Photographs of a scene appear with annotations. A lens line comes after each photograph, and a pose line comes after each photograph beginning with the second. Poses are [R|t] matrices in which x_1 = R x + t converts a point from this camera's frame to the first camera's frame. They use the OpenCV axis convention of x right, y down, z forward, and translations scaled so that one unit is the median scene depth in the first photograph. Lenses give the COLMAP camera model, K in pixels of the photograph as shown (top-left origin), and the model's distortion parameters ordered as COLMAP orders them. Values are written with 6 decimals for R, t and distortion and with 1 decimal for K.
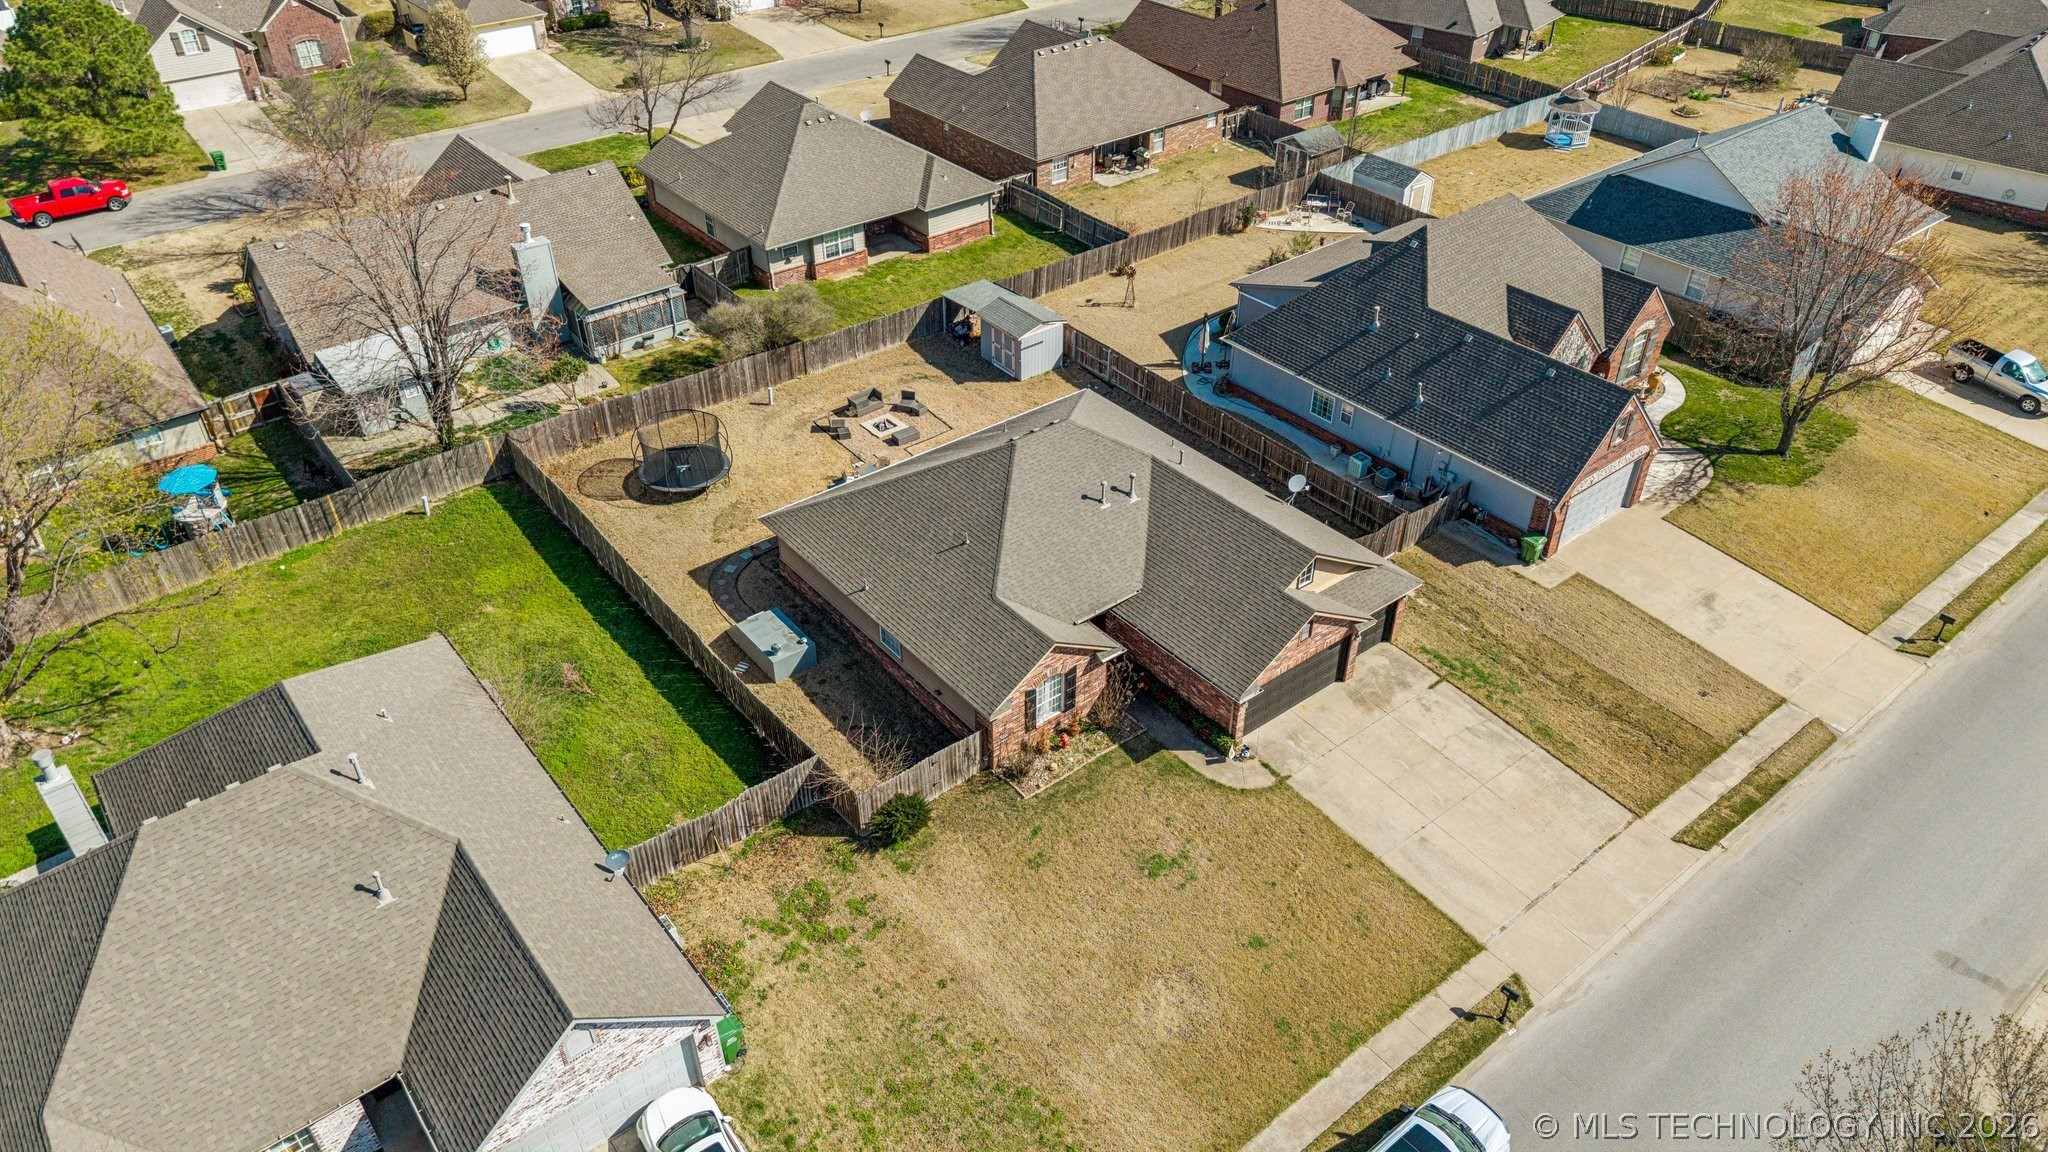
lens RADIAL K [[1387.6, 0, 1024.0], [0, 1387.6, 576.0], [0, 0, 1]] dist [0.054769, -0.086876]
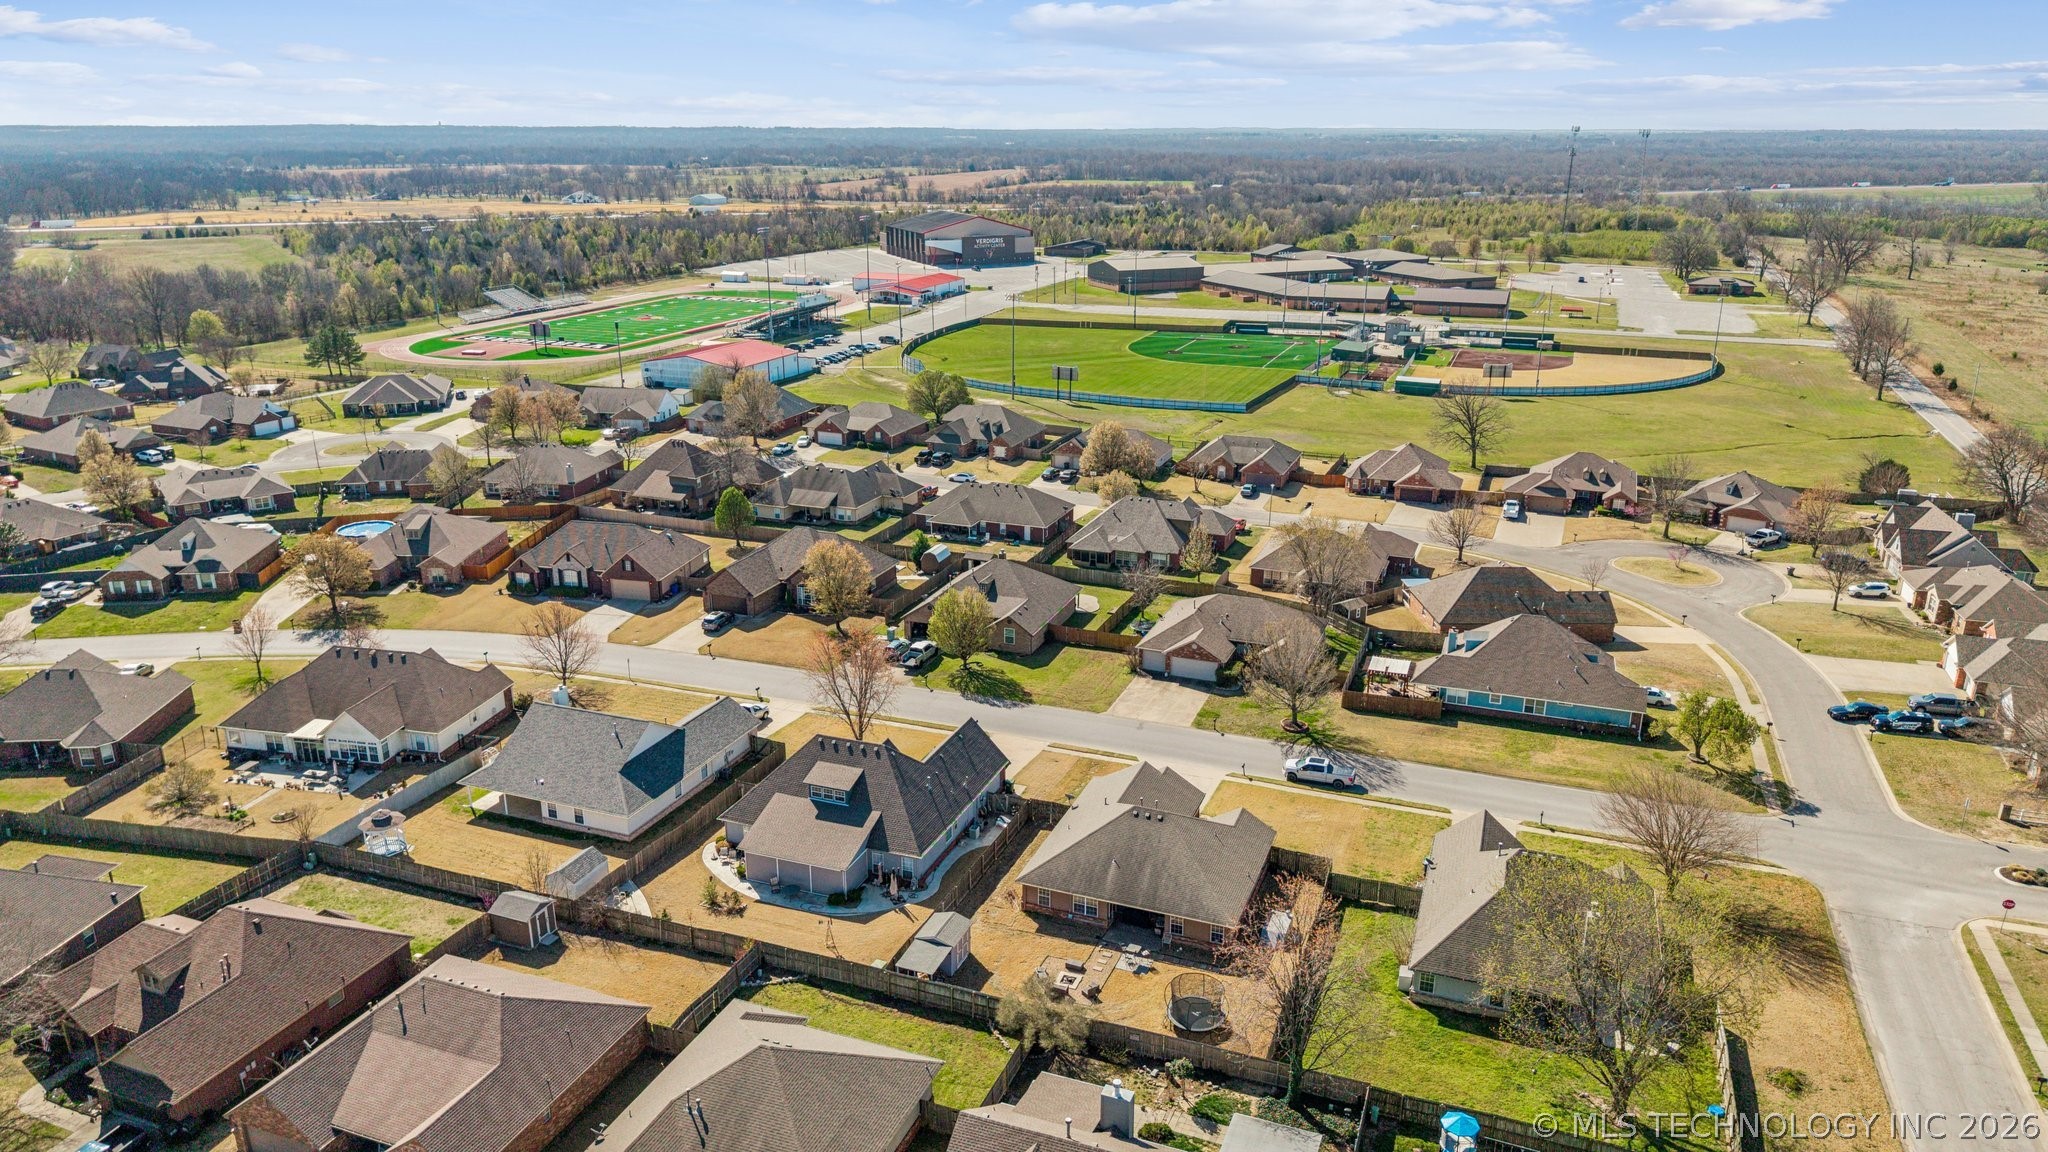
lens RADIAL K [[1368.9, 0, 1022.6], [0, 1368.9, 528.8], [0, 0, 1]] dist [0.109170, -0.161822]
pose [[-0.505433, -0.238689, 0.829195, -1.098002], [0.507643, 0.694817, 0.509439, -1.129225], [-0.697736, 0.678423, -0.230015, 0.957899]]
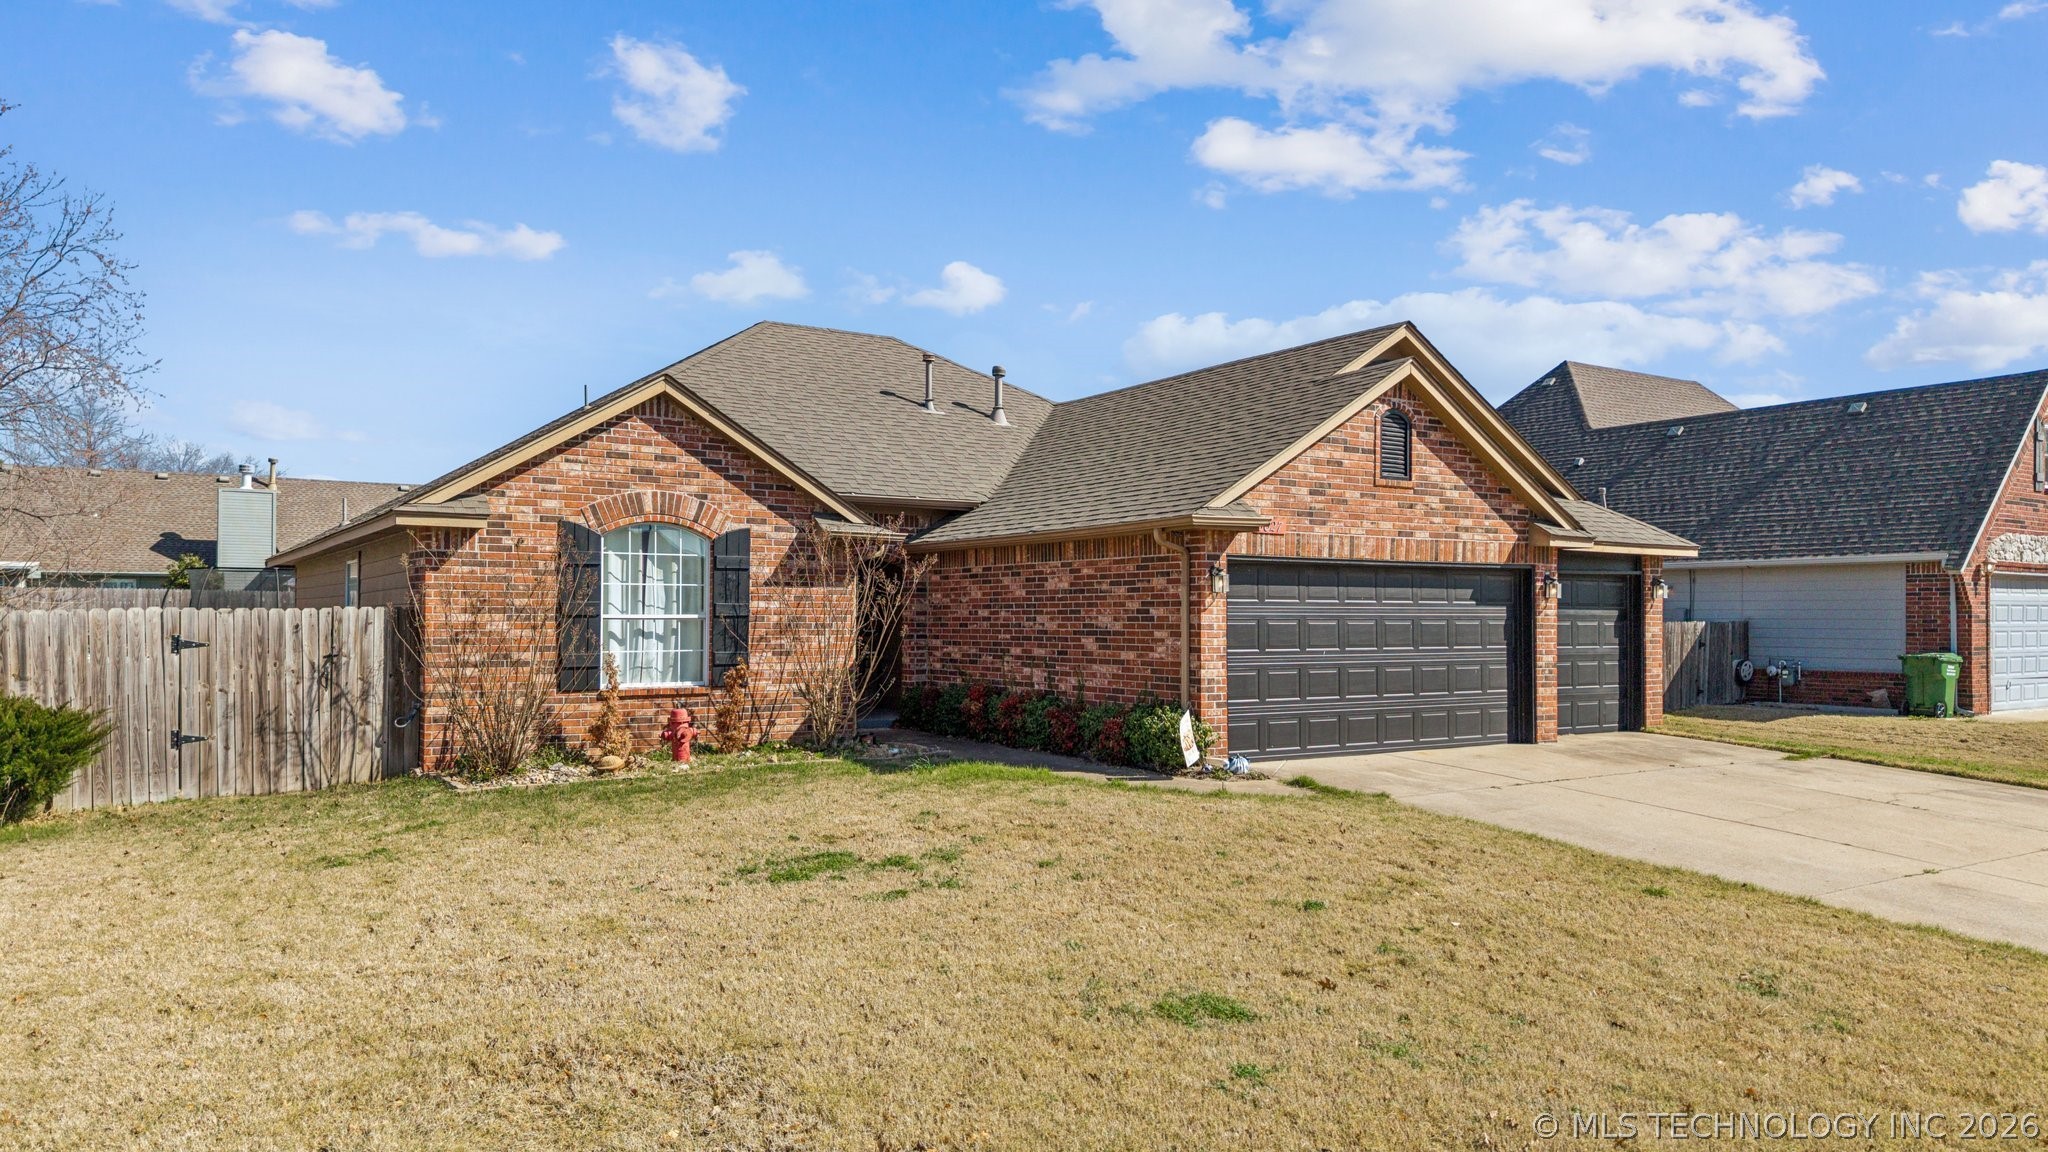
lens RADIAL K [[1393.2, 0, 1030.9], [0, 1393.2, 614.1], [0, 0, 1]] dist [0.023865, -0.000711]
pose [[0.996088, 0.000948, -0.088362, 0.094360], [-0.052780, 0.808373, -0.586300, 0.191307], [0.070874, 0.588670, 0.805261, 0.484830]]
